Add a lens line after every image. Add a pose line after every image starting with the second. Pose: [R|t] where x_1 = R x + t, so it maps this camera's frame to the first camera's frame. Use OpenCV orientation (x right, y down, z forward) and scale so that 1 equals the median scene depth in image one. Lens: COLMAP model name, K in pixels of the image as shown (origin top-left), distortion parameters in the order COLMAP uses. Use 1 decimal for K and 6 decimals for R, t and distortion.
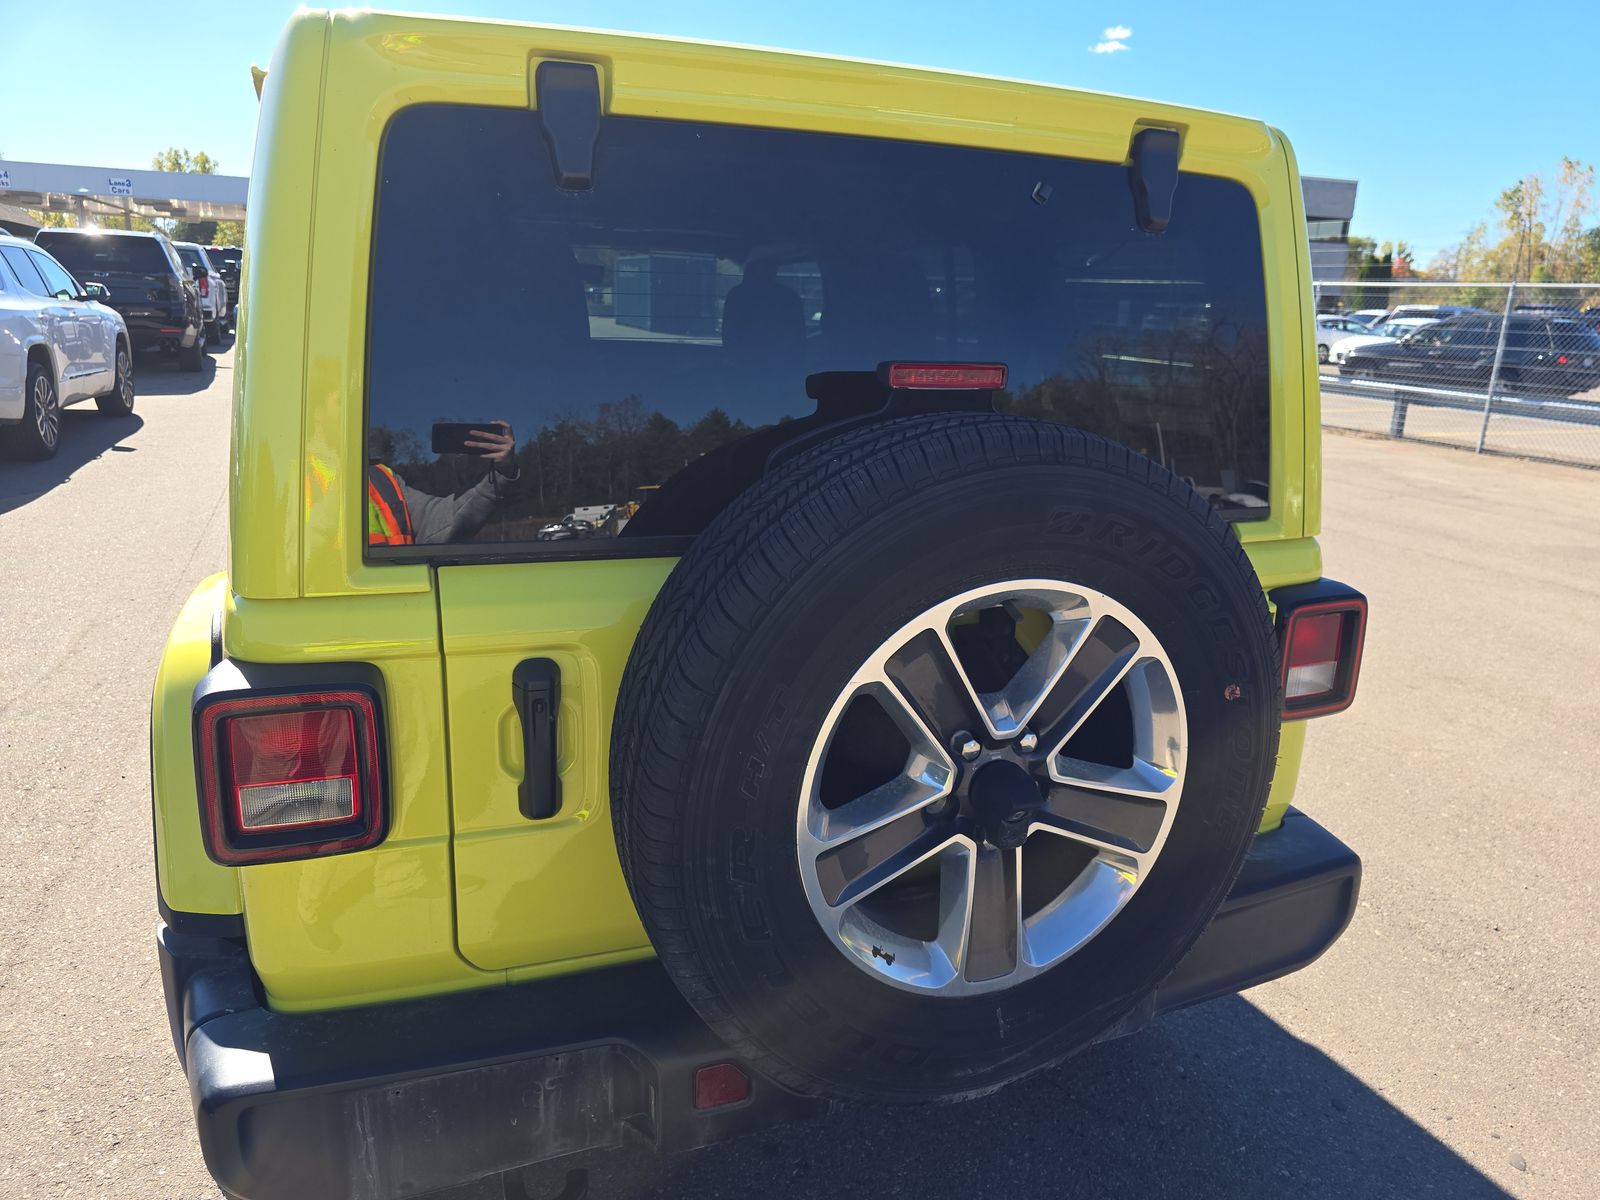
lens RADIAL K [[1066.9, 0, 822.7], [0, 1066.9, 593.1], [0, 0, 1]] dist [0.020166, -0.024241]
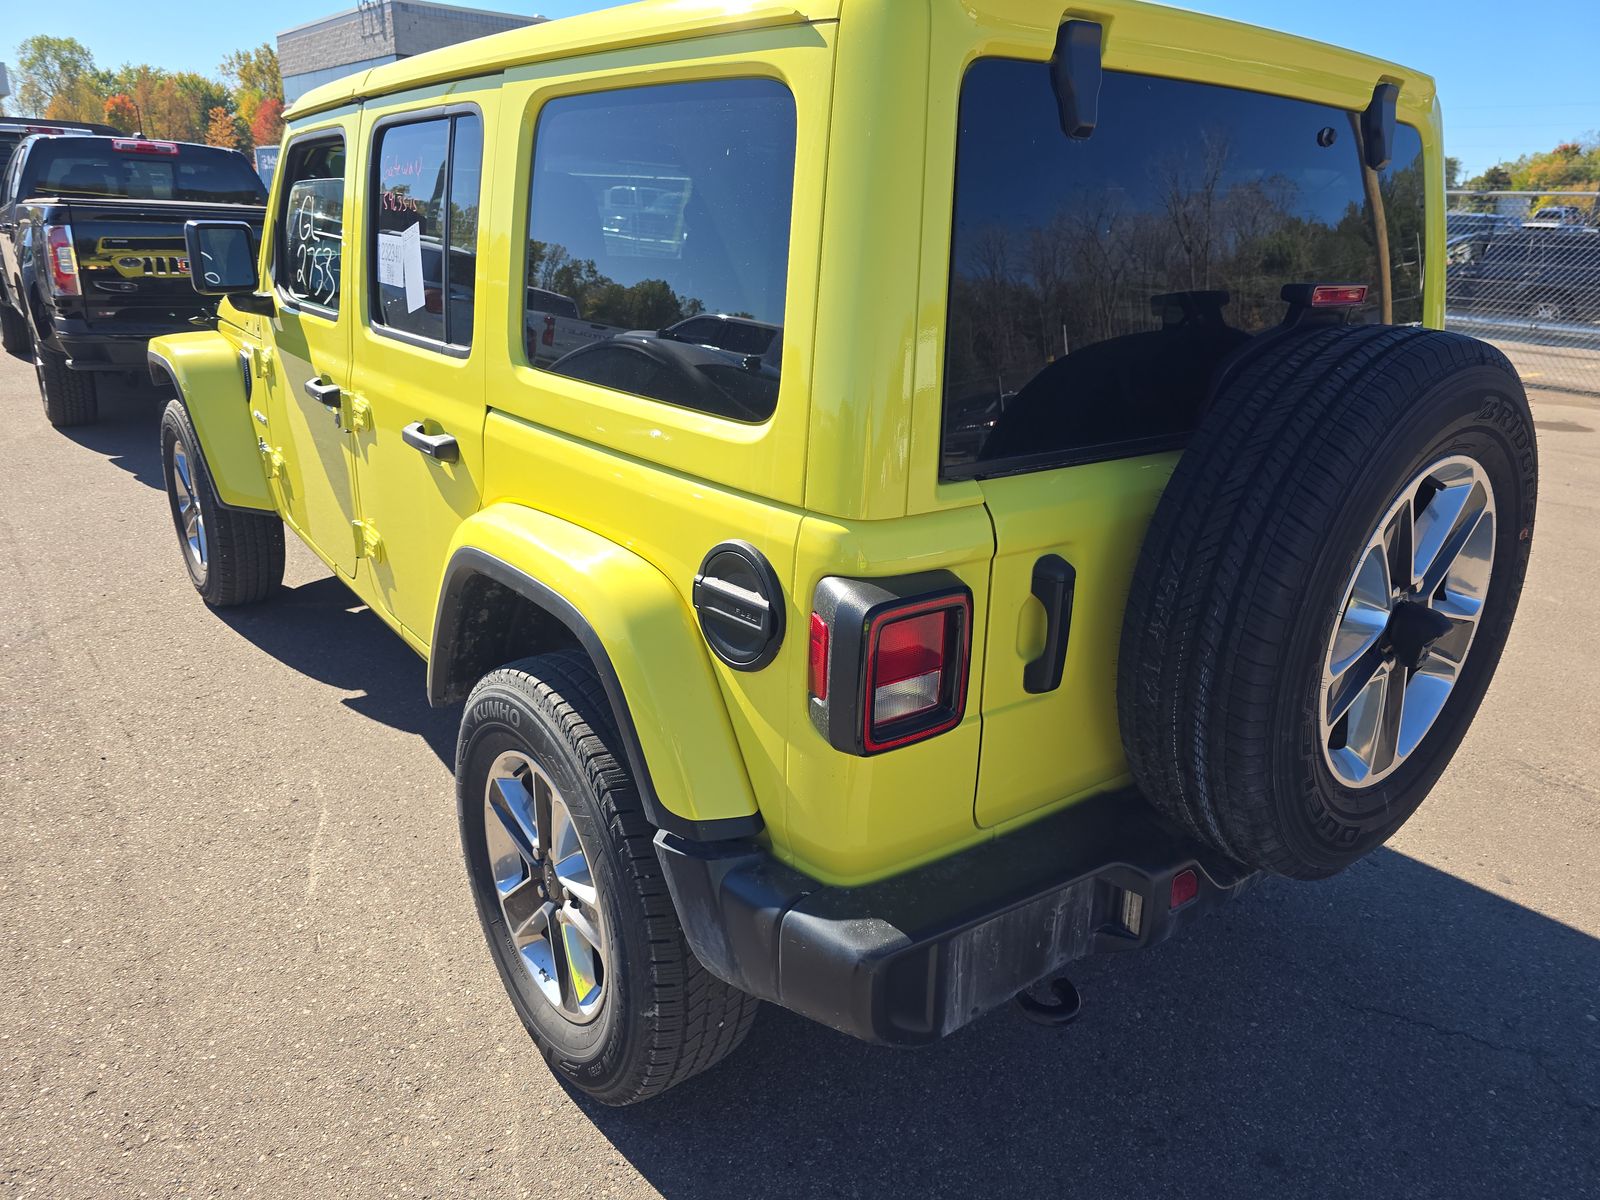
lens RADIAL K [[1094.1, 0, 797.1], [0, 1094.1, 594.3], [0, 0, 1]] dist [0.029199, -0.059587]
pose [[0.958679, -0.096325, 0.267687, -0.868523], [0.070959, 0.992158, 0.102894, -0.038640], [-0.275499, -0.079648, 0.957996, -0.066007]]
